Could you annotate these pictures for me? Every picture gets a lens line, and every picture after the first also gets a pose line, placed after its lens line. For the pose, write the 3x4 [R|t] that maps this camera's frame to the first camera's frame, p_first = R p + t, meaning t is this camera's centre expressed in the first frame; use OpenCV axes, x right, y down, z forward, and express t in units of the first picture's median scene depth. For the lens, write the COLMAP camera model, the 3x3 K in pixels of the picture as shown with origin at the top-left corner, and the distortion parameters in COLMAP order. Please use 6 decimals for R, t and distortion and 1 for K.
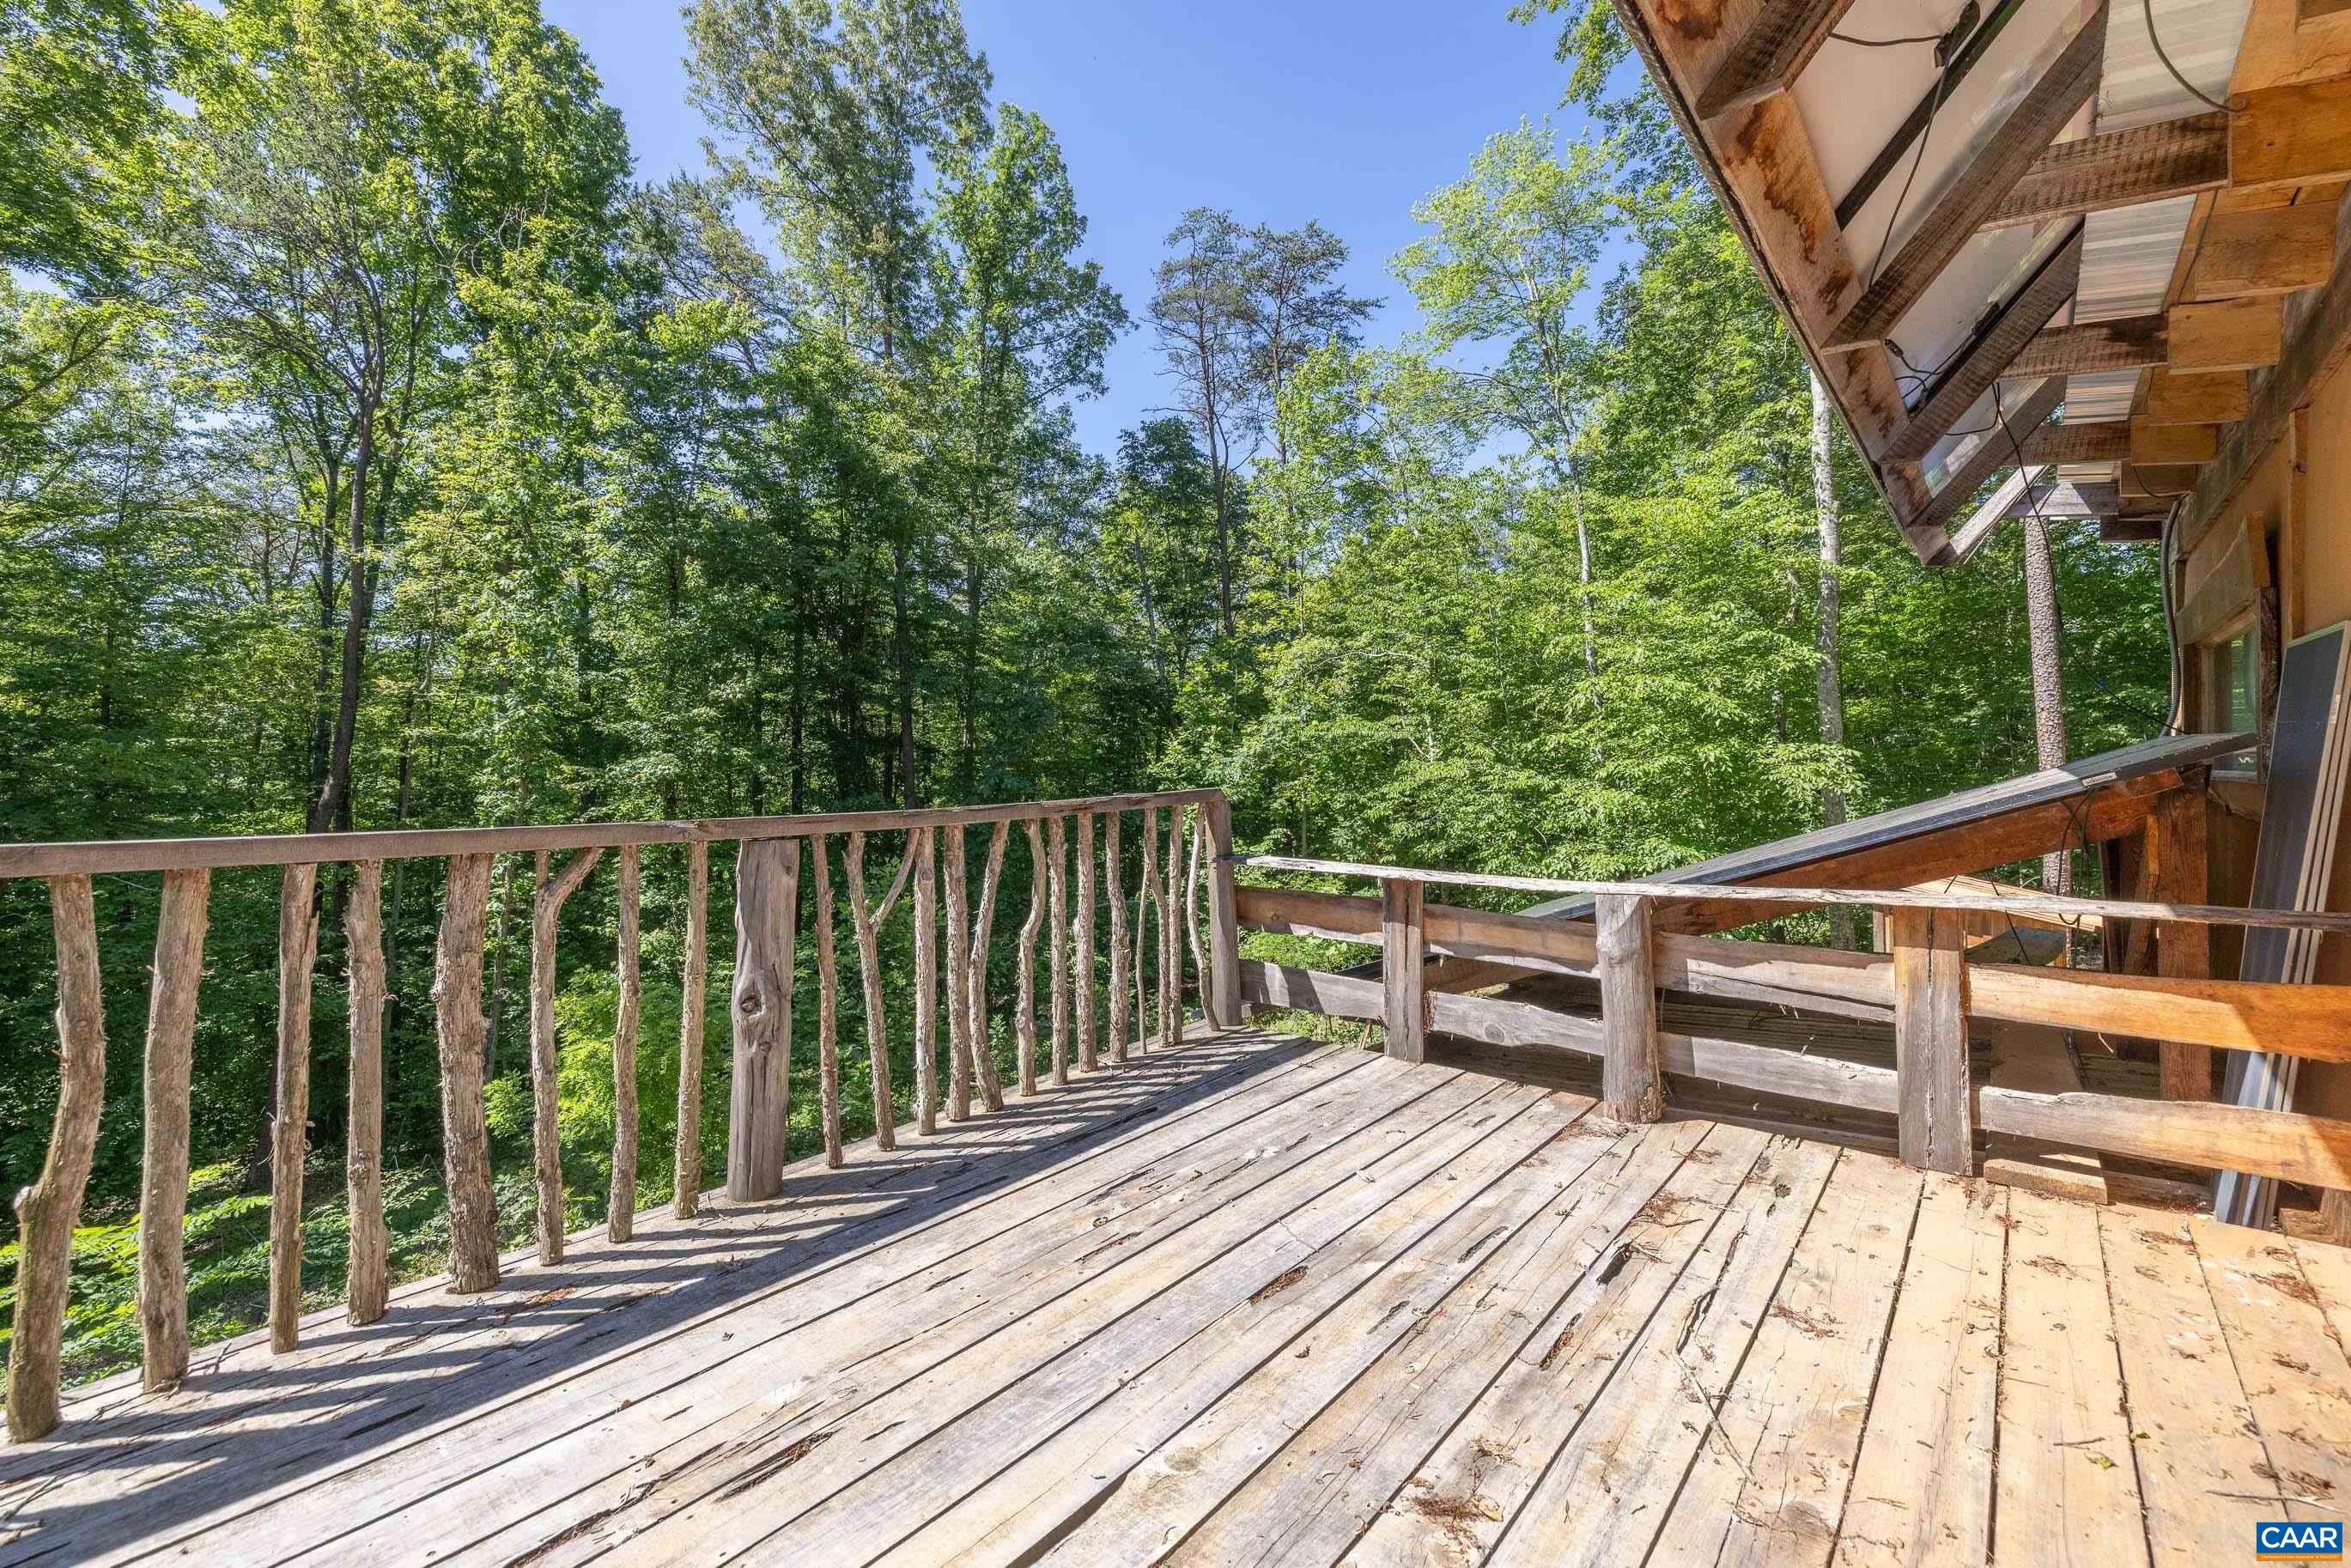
lens RADIAL K [[993.8, 0, 1182.5], [0, 993.8, 781.0], [0, 0, 1]] dist [0.002091, -0.000556]
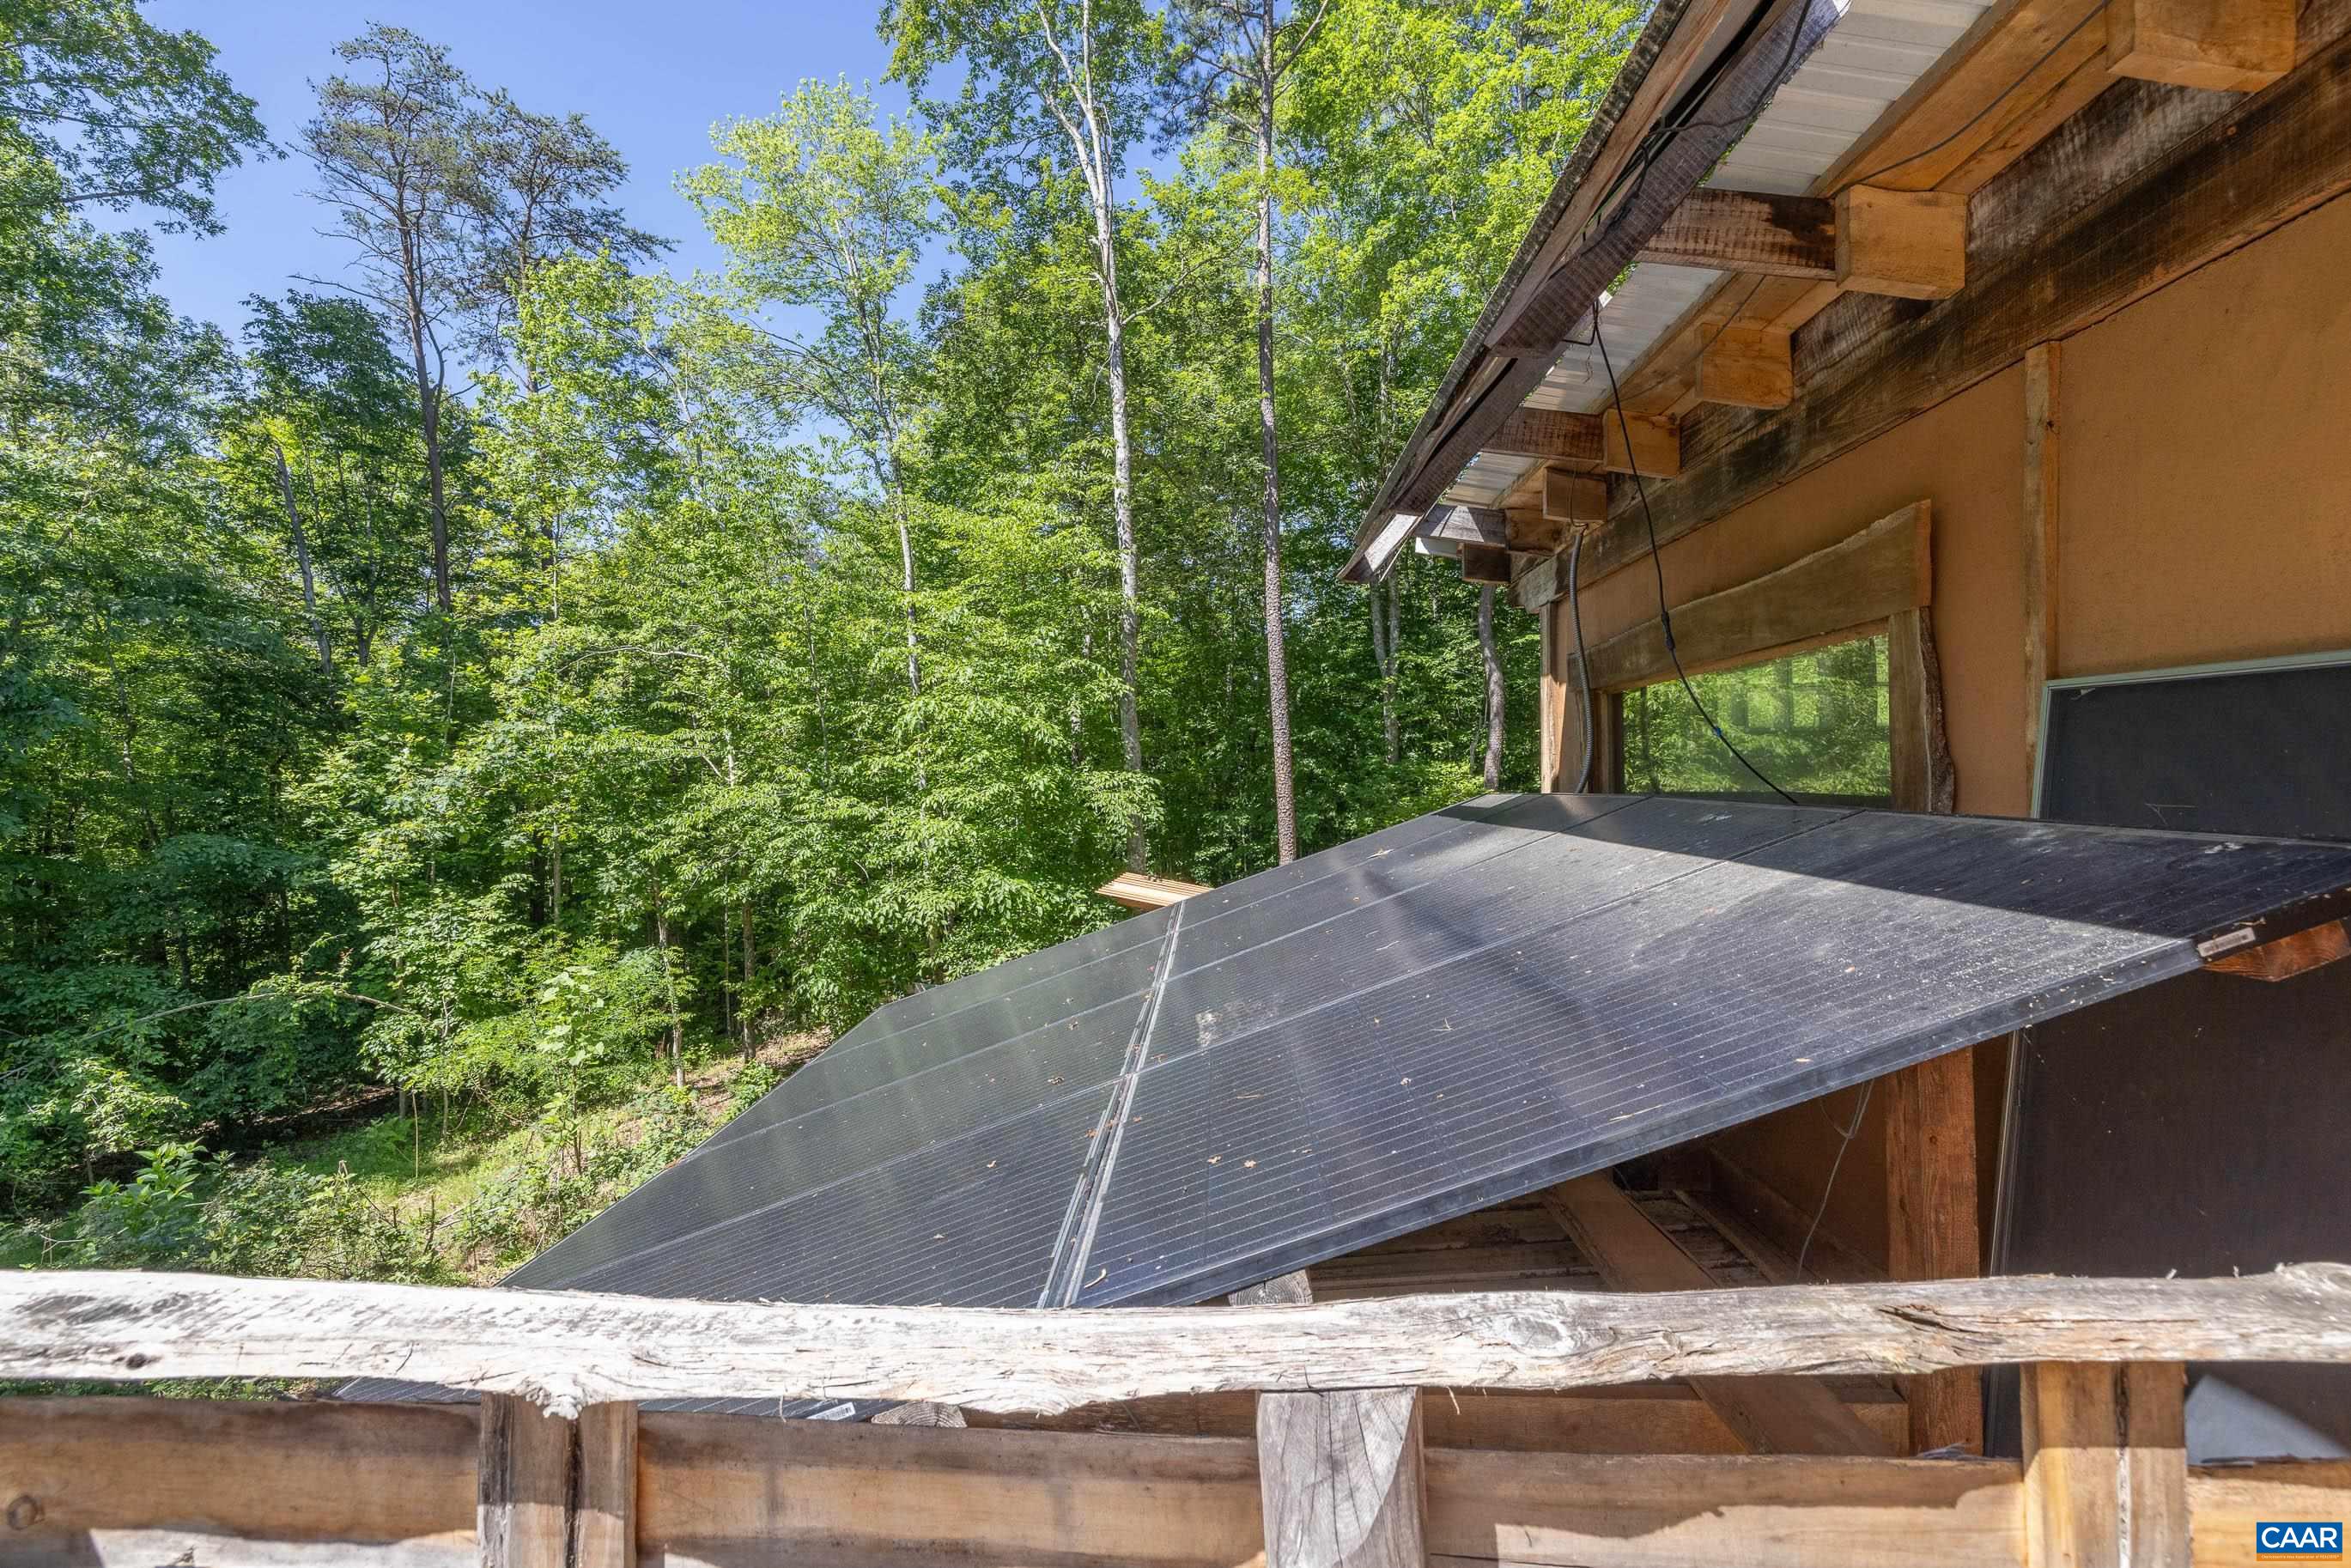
lens RADIAL K [[993.8, 0, 1182.5], [0, 993.8, 781.0], [0, 0, 1]] dist [0.002091, -0.000556]
pose [[0.785429, 0.005787, 0.618924, 0.028940], [0.005200, 0.999859, -0.015949, -0.007865], [-0.618930, 0.015745, 0.785289, 0.104599]]
